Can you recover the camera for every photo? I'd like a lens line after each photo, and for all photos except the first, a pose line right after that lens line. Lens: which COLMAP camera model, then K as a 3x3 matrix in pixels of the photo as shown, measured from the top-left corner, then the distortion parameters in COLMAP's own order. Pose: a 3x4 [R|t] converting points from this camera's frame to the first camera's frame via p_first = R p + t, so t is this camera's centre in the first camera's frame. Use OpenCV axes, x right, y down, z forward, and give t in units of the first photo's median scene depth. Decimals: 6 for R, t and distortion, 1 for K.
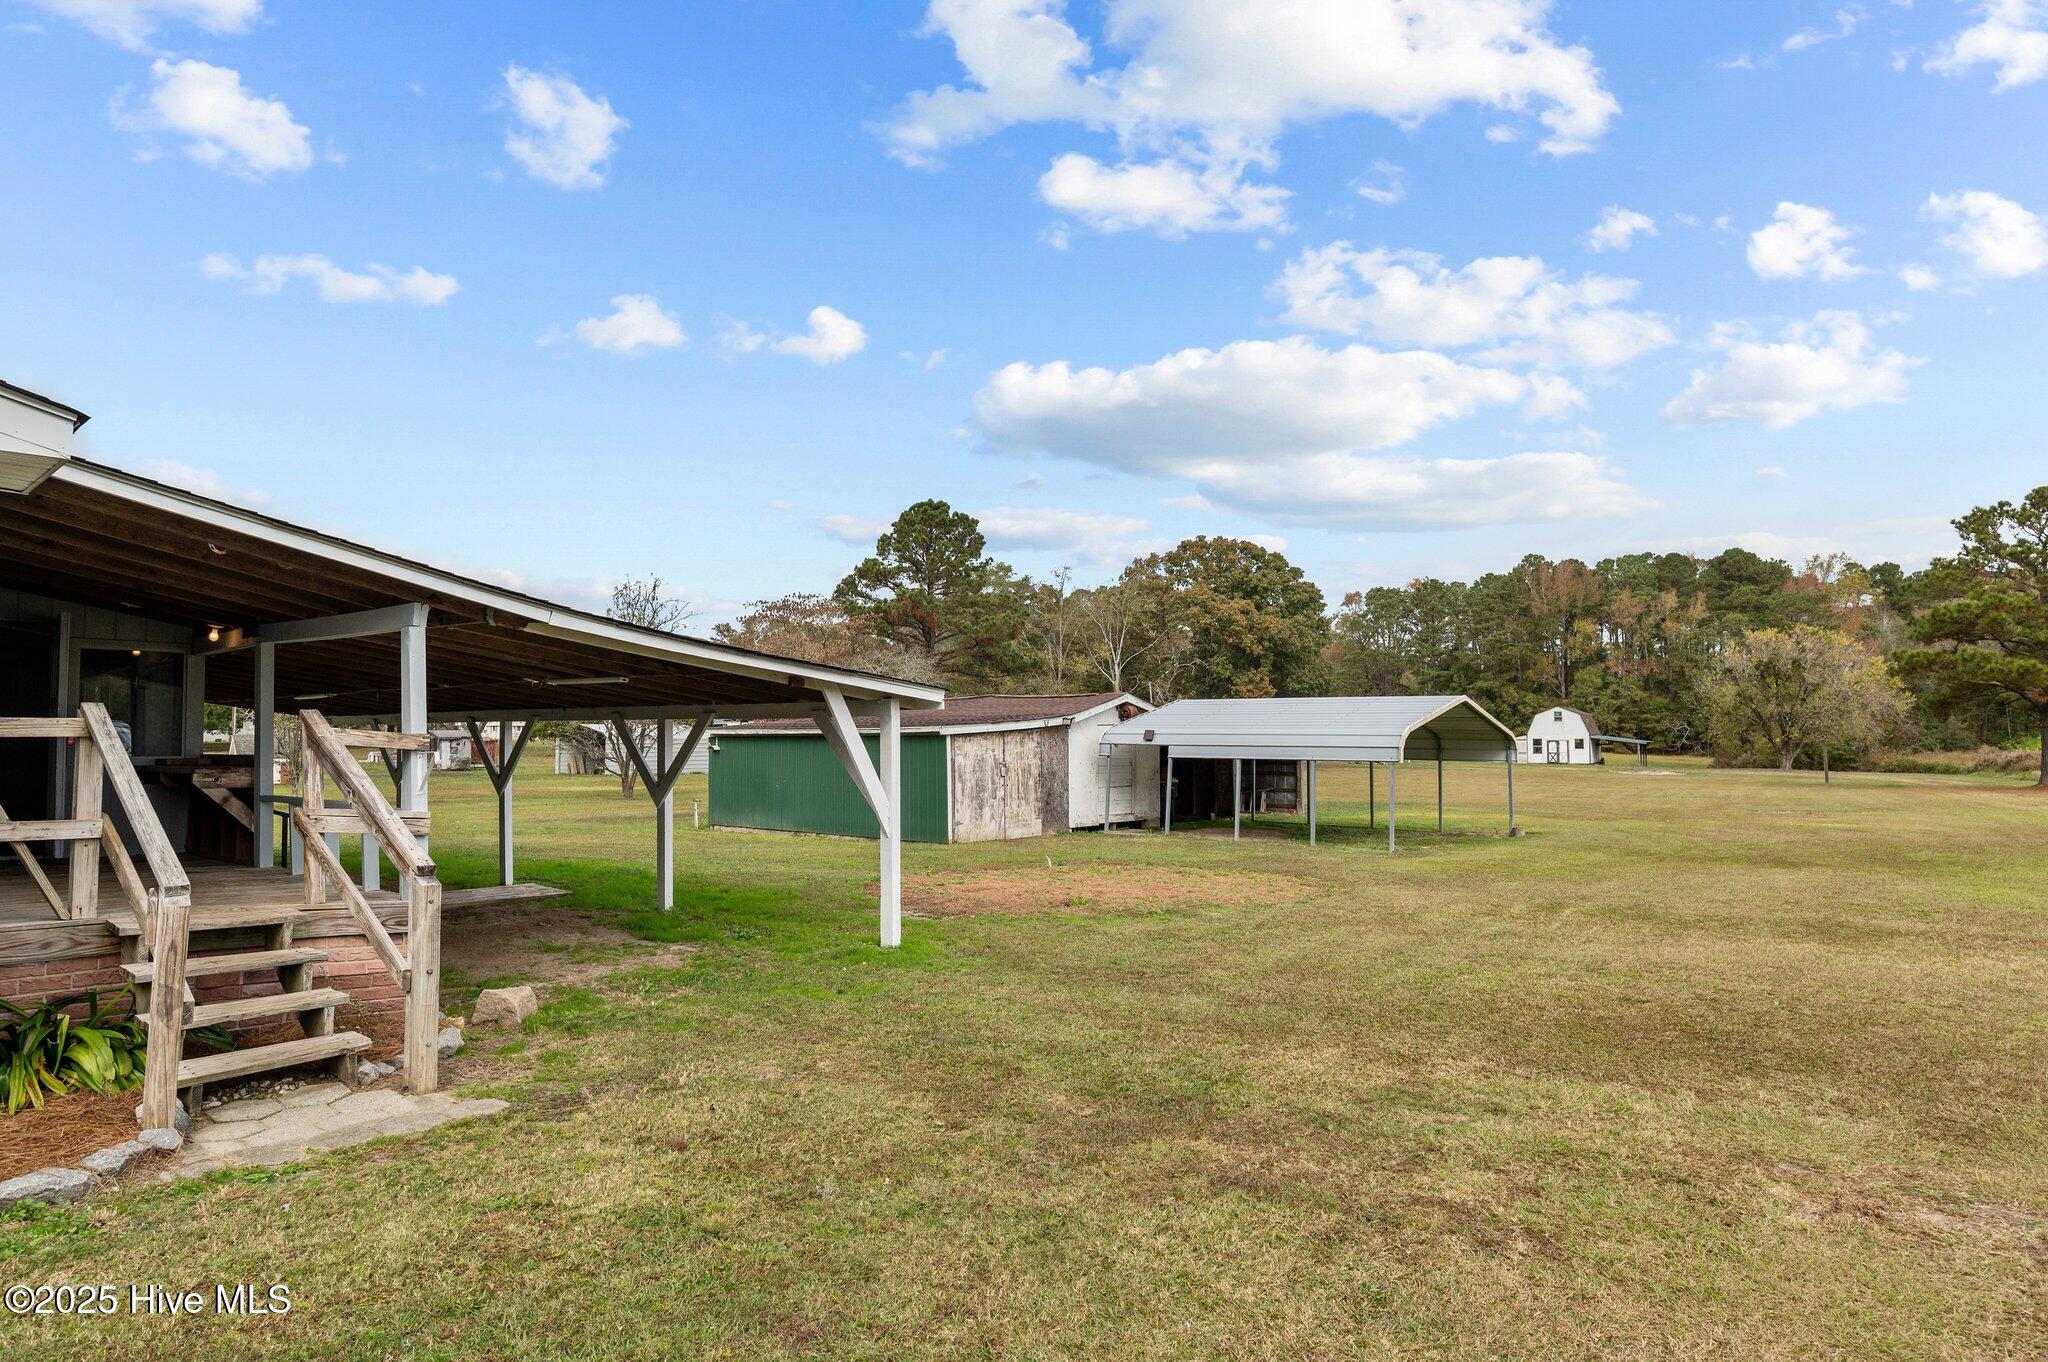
lens RADIAL K [[1205.8, 0, 1024.0], [0, 1205.8, 681.0], [0, 0, 1]] dist [-0.001540, -0.003532]
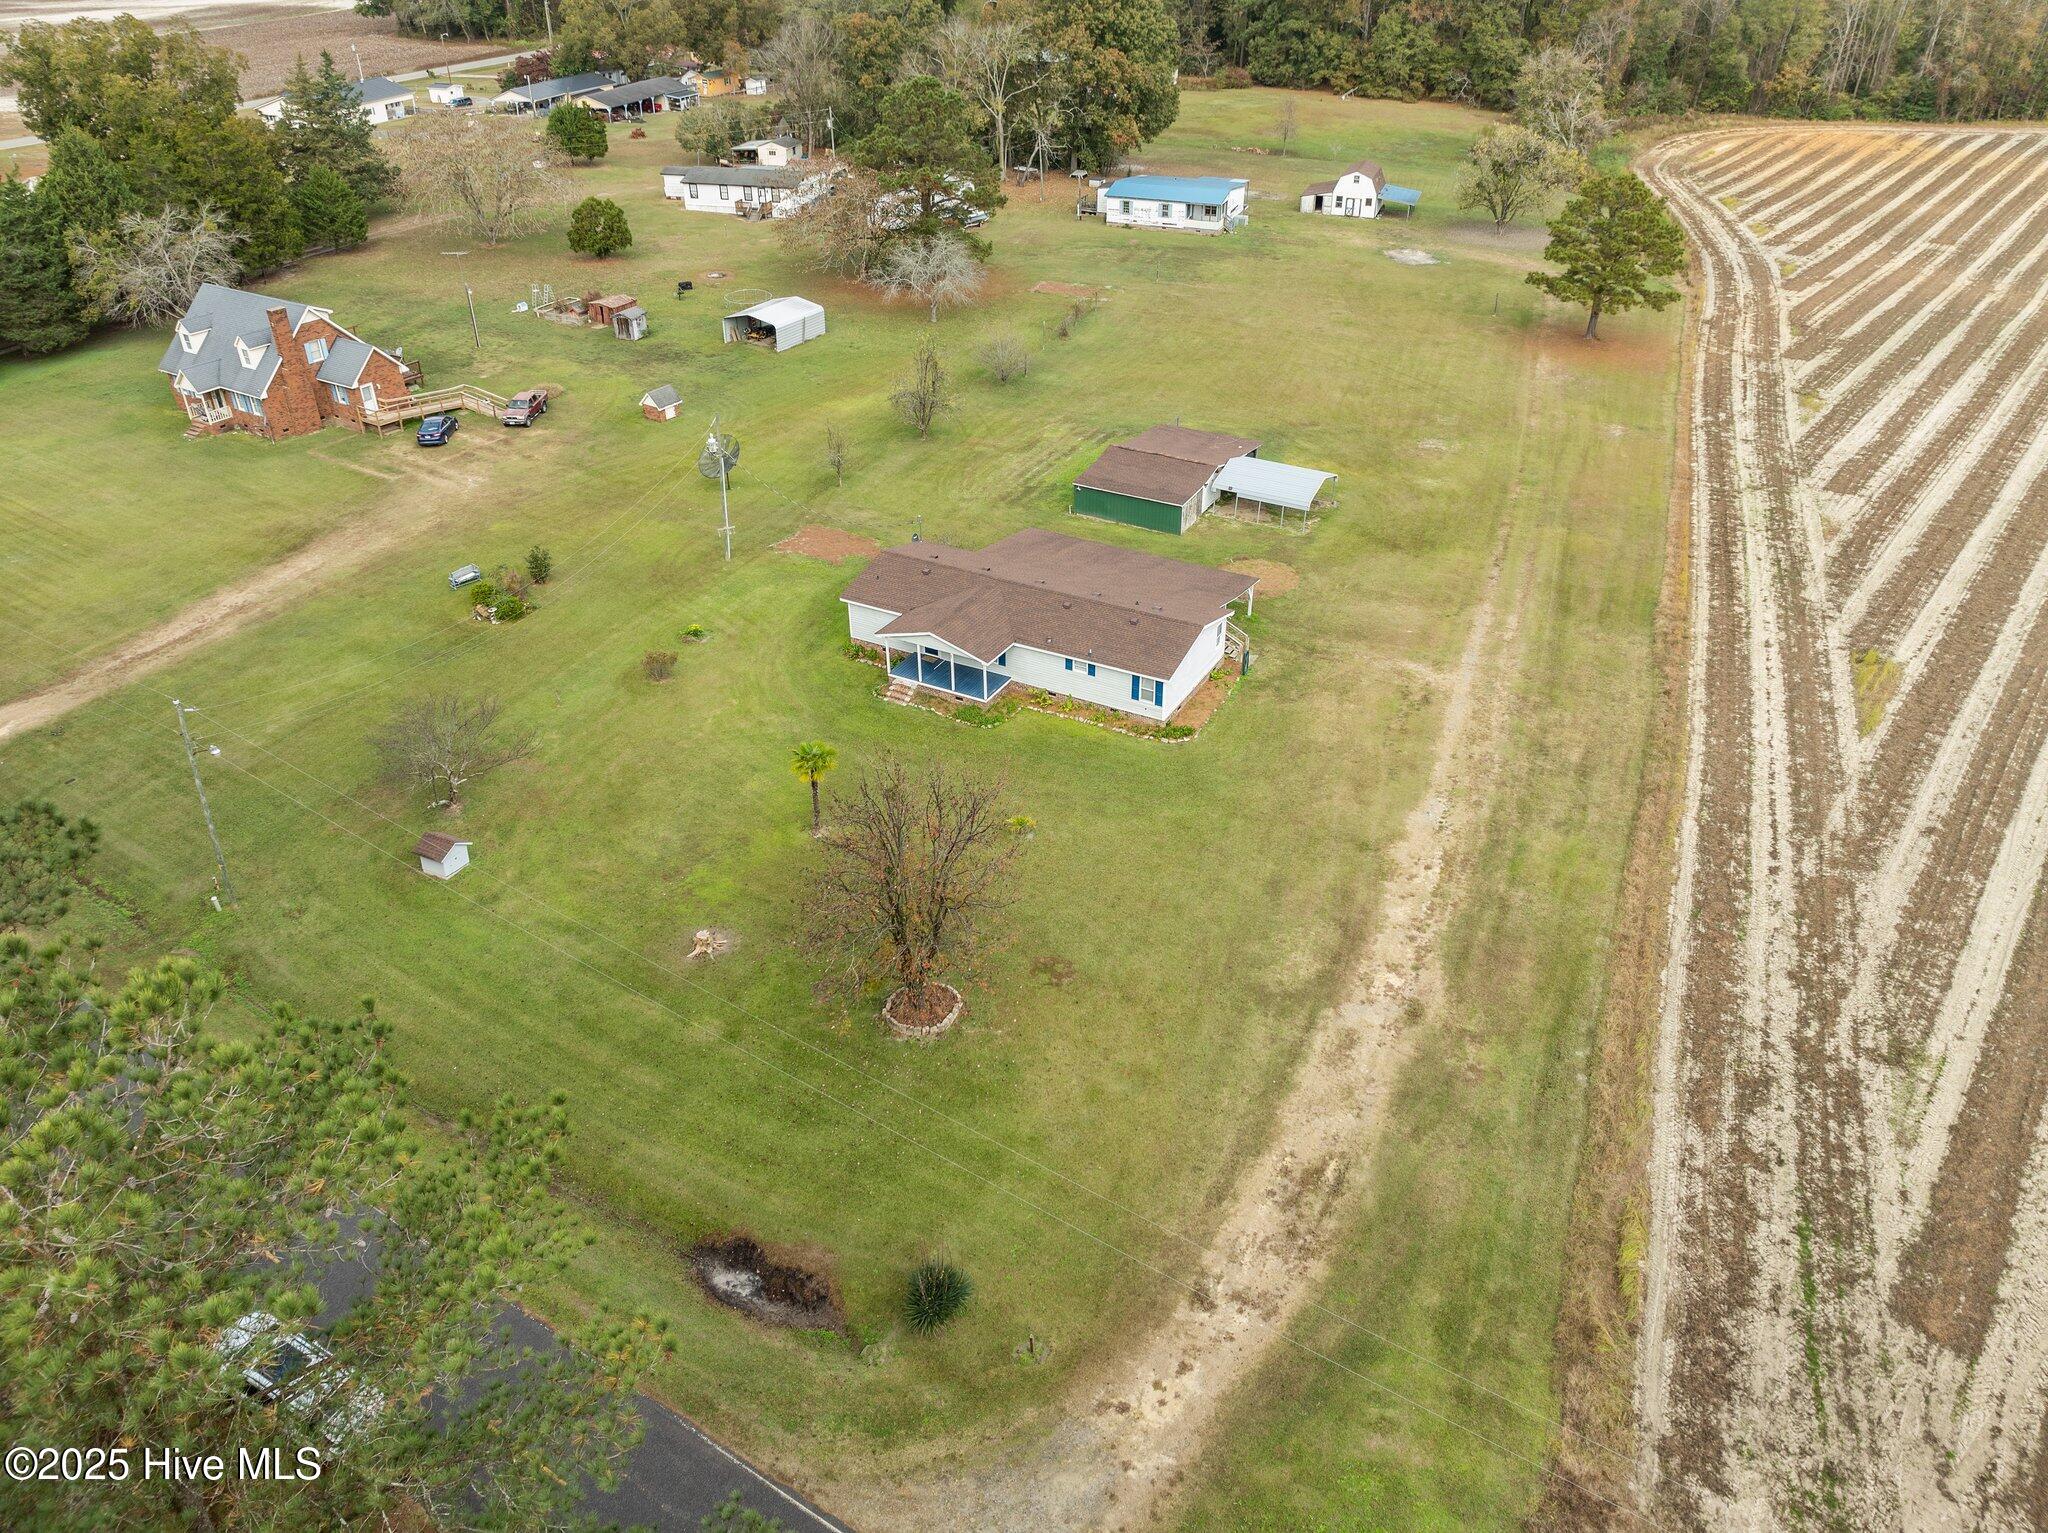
lens RADIAL K [[1429.3, 0, 1024.0], [0, 1429.3, 766.5], [0, 0, 1]] dist [-0.059201, 0.030152]
pose [[0.976139, -0.115949, 0.183600, -0.186078], [-0.013138, 0.812424, 0.582919, -0.238808], [-0.216750, -0.571422, 0.791515, -0.351018]]
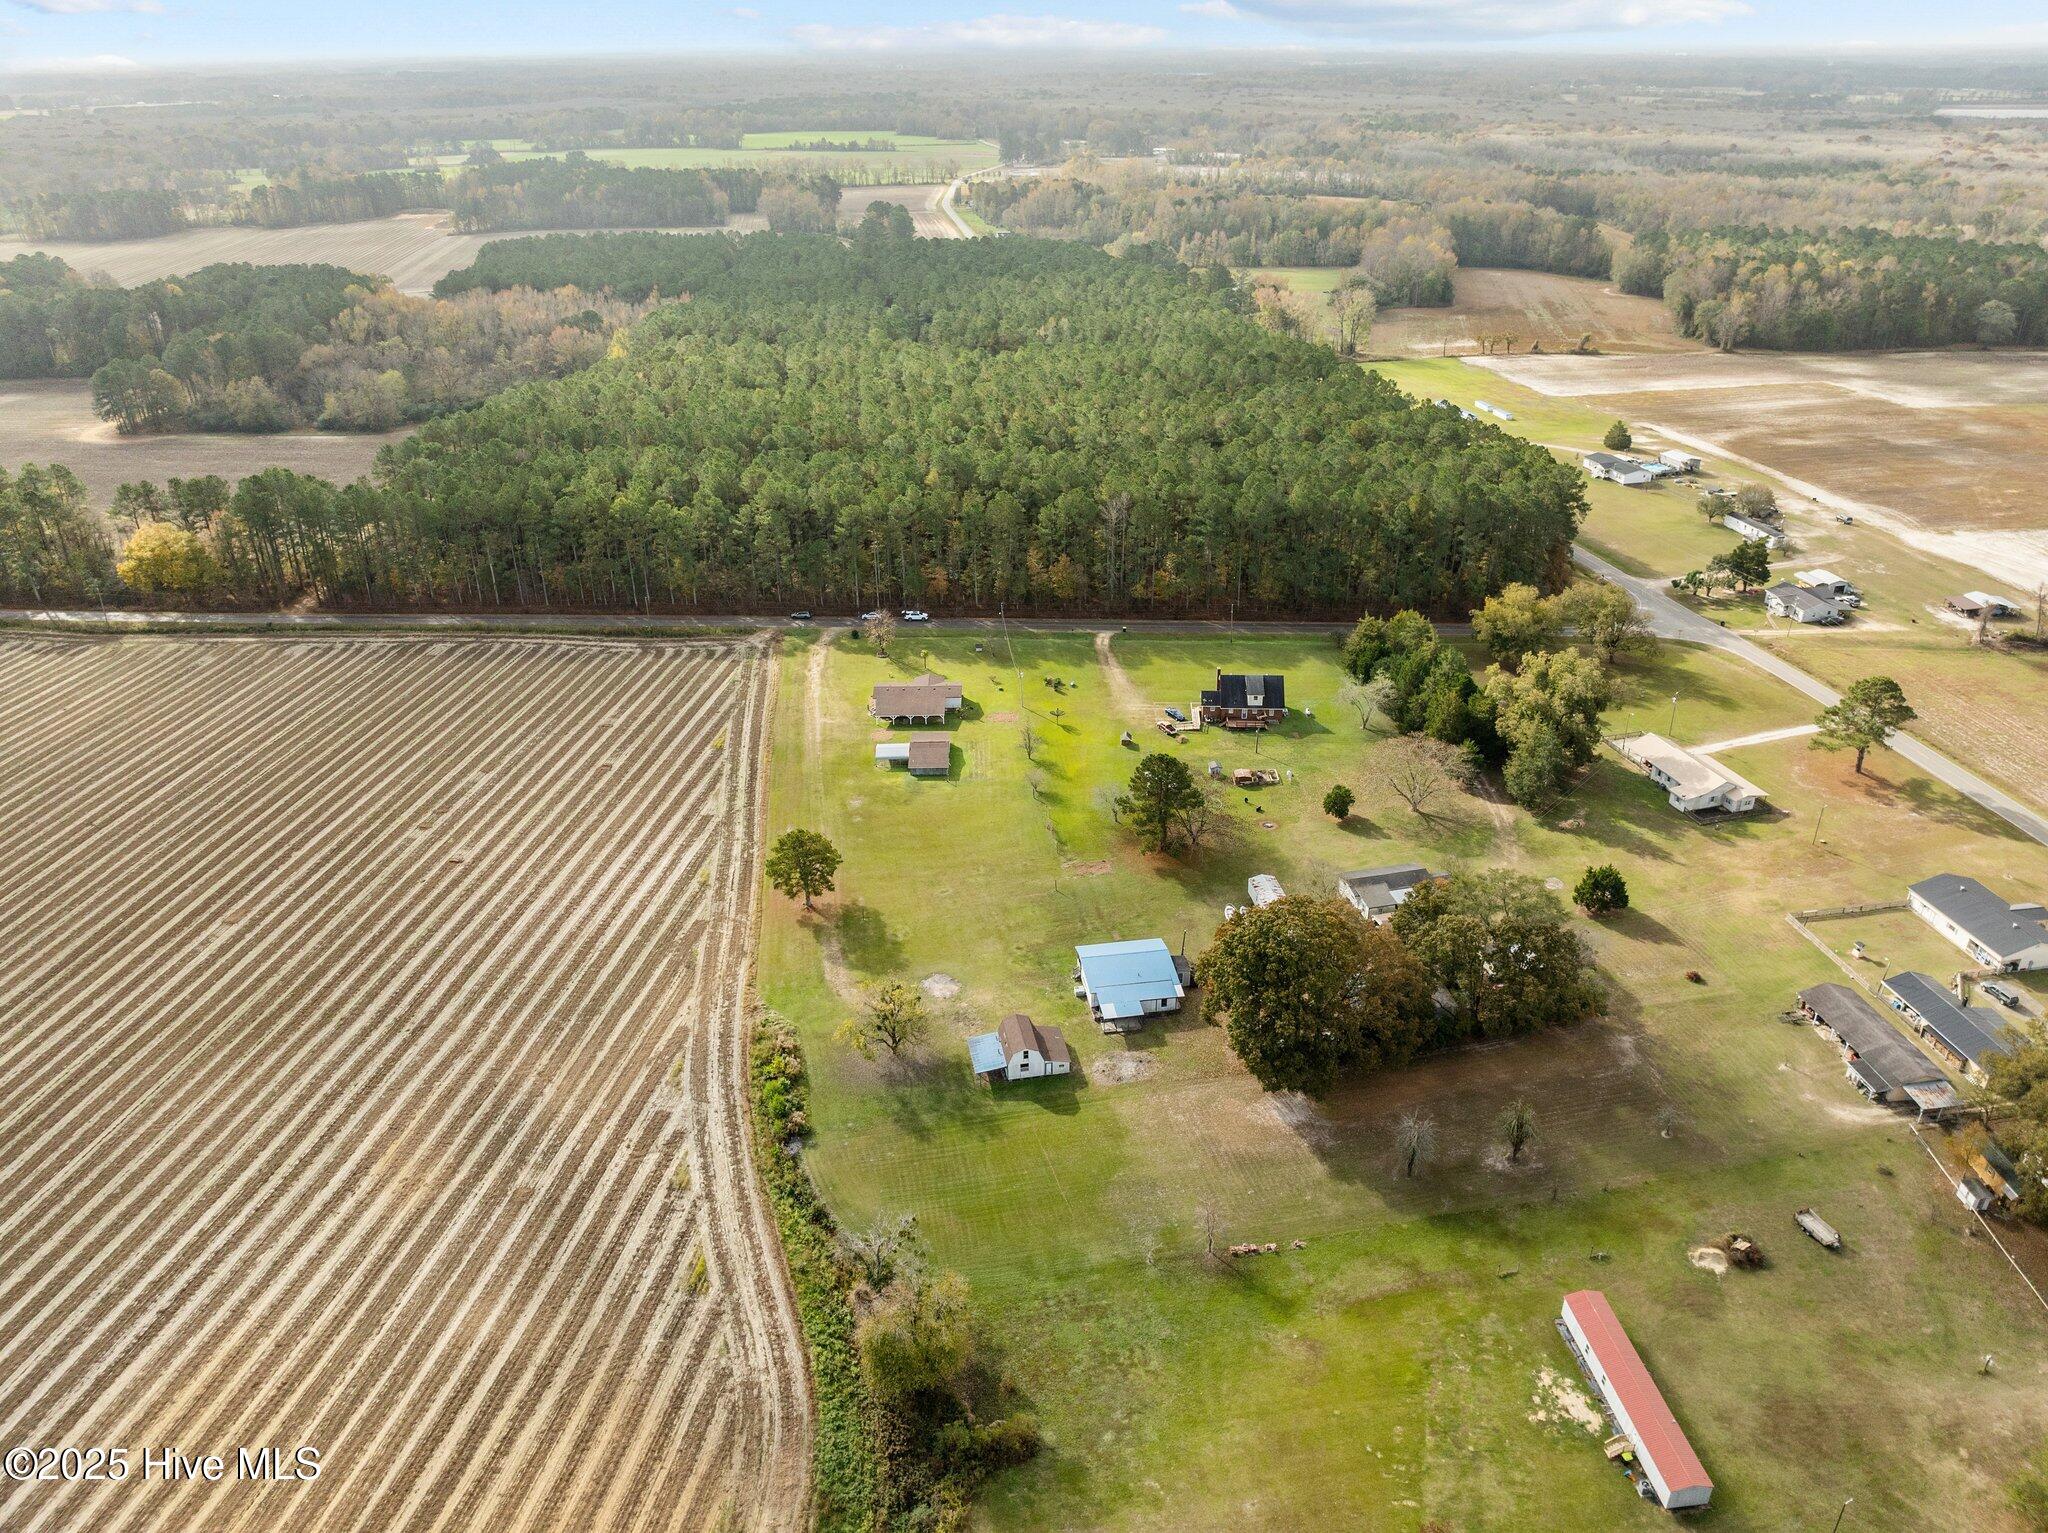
lens RADIAL K [[1459.2, 0, 1024.0], [0, 1459.2, 766.5], [0, 0, 1]] dist [-0.005284, -0.000565]
pose [[-0.740214, 0.319717, -0.591493, 1.021208], [0.045979, 0.901723, 0.429863, -0.764487], [0.670797, 0.290994, -0.682168, 1.548357]]
